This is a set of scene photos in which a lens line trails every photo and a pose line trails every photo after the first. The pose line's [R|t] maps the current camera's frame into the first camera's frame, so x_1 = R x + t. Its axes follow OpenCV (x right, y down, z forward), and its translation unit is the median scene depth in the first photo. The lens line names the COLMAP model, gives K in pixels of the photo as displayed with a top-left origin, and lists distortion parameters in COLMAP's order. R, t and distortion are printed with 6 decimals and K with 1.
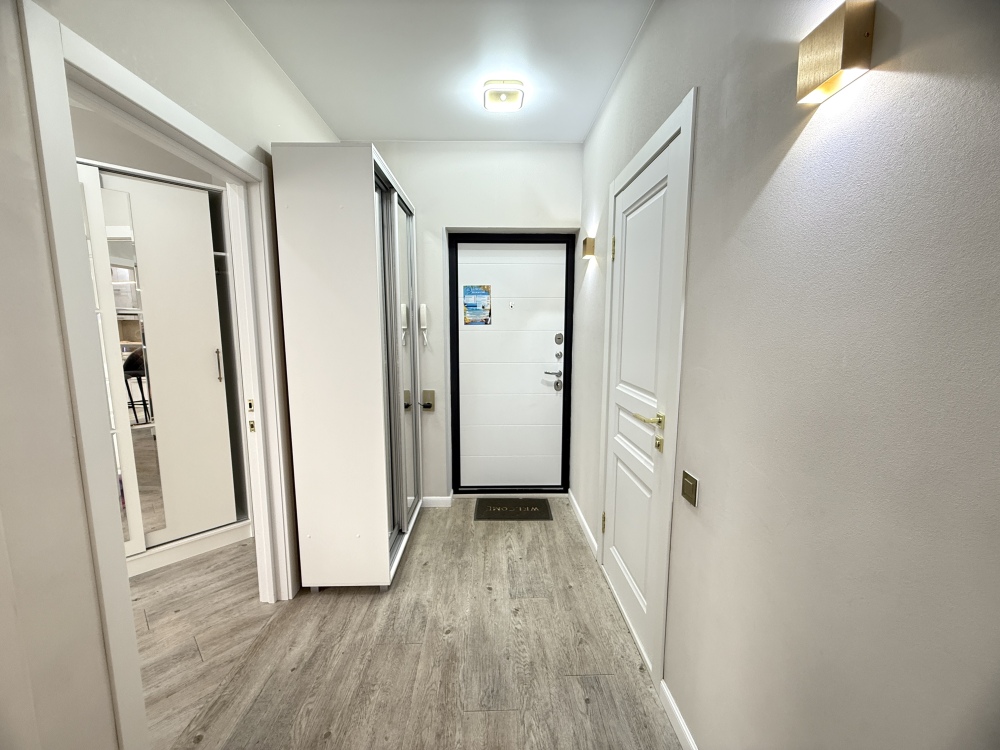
lens RADIAL K [[398.5, 0, 501.2], [0, 398.5, 377.1], [0, 0, 1]] dist [-0.000382, 0.000689]
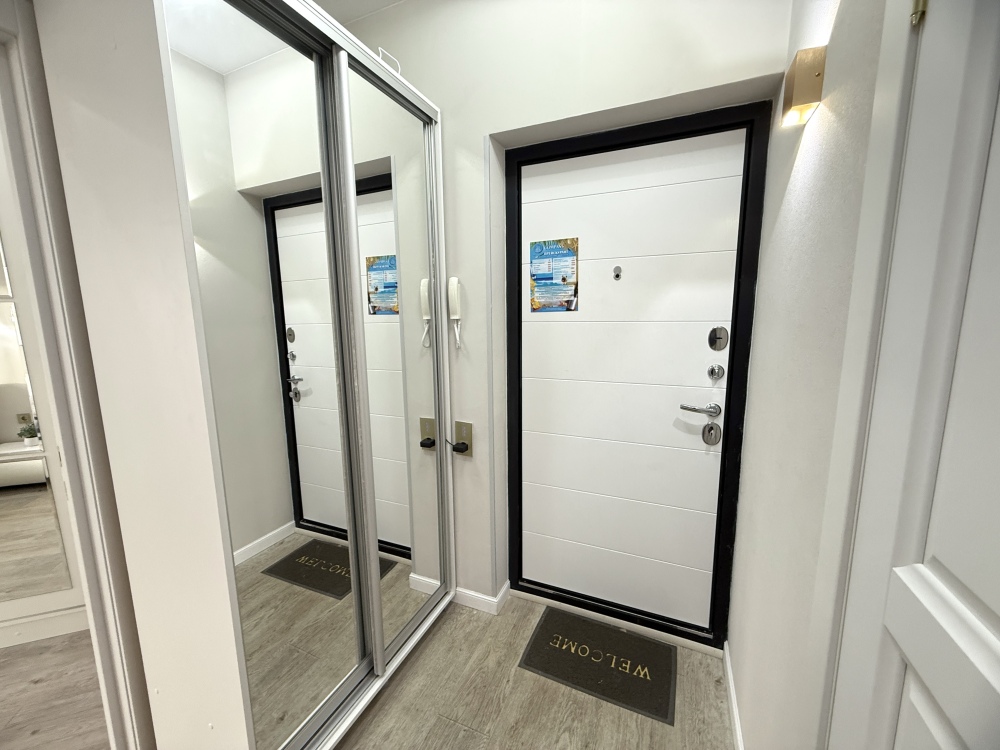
lens RADIAL K [[398.5, 0, 497.9], [0, 398.5, 377.7], [0, 0, 1]] dist [-0.000382, 0.000689]
pose [[0.905596, 0.053629, -0.420736, 0.111144], [-0.042912, 0.998469, 0.034904, -0.055432], [0.421964, -0.013554, 0.906511, 0.462097]]
